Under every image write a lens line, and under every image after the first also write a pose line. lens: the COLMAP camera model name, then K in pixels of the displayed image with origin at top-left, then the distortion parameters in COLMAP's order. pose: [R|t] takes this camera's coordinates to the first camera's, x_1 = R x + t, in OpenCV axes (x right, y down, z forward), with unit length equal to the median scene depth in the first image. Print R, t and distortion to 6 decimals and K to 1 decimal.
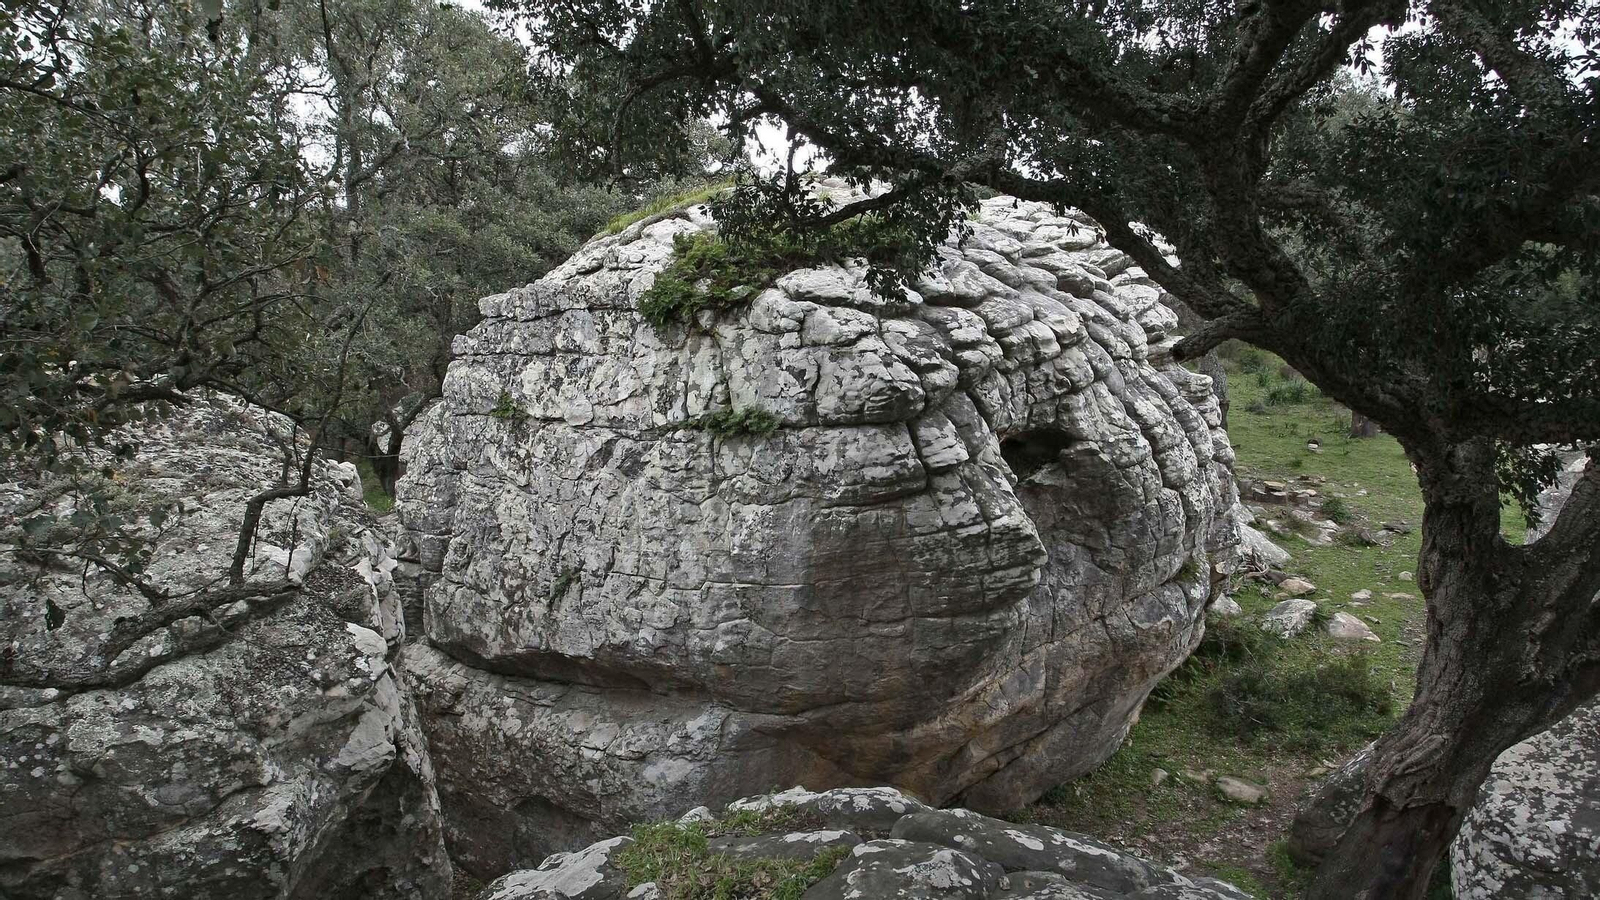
lens RADIAL K [[967.9, 0, 800.0], [0, 967.9, 451.4], [0, 0, 1]] dist [-0.001029, -0.000050]
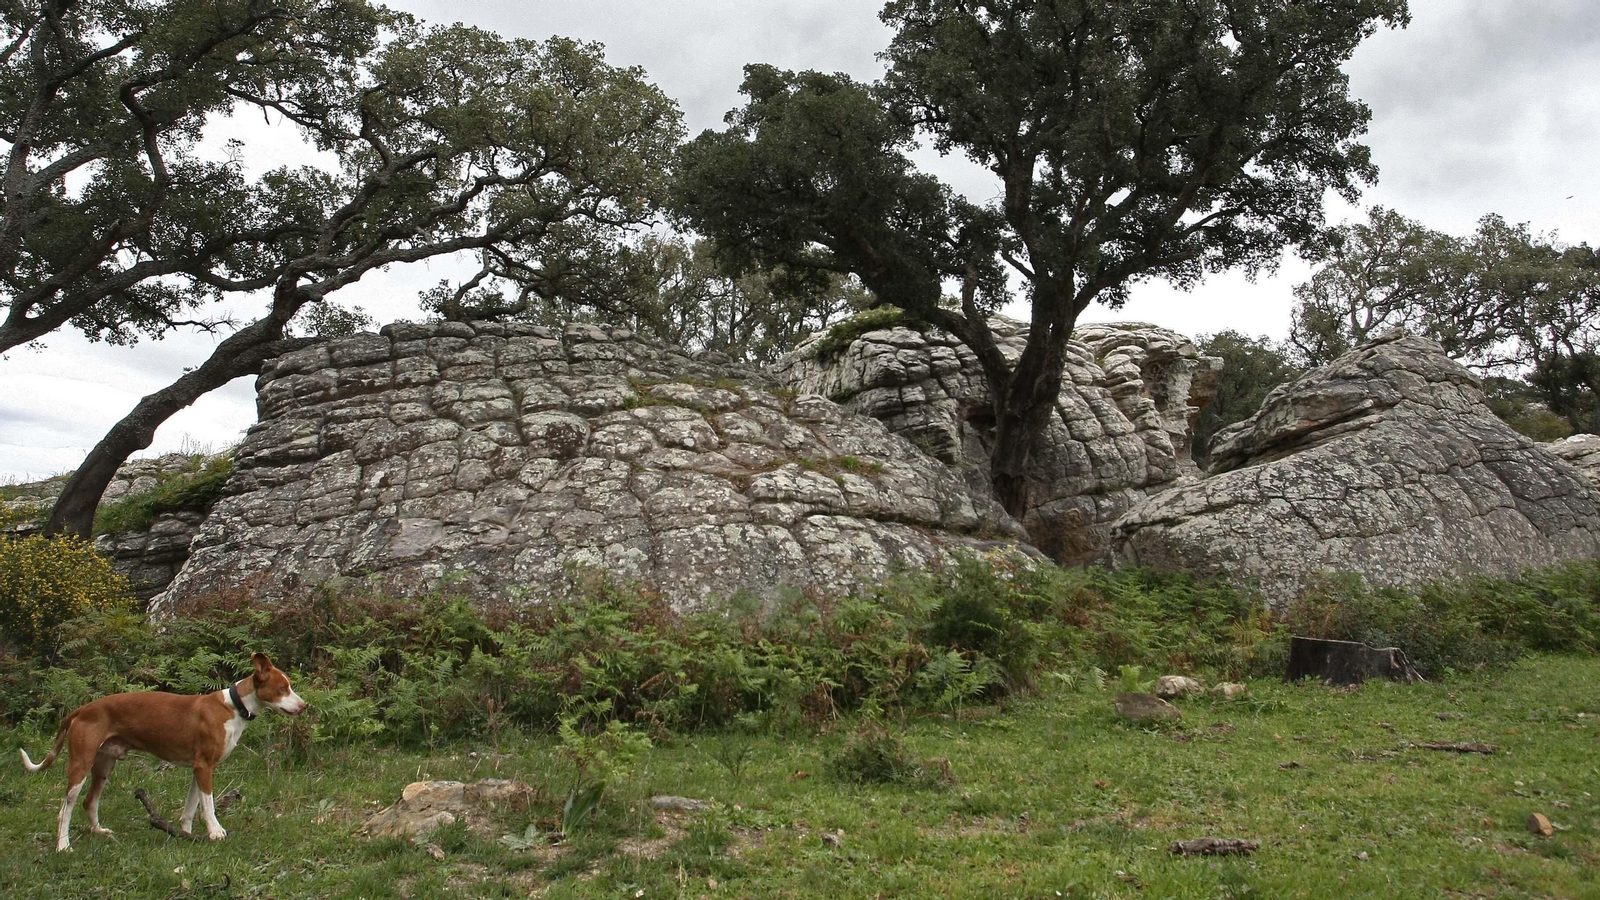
lens RADIAL K [[967.9, 0, 799.3], [0, 967.9, 450.4], [0, 0, 1]] dist [-0.001029, -0.000050]
pose [[0.891298, -0.017957, -0.453062, 0.900108], [-0.090835, 0.971887, -0.217218, 0.615813], [0.444226, 0.234760, 0.864610, -1.040353]]
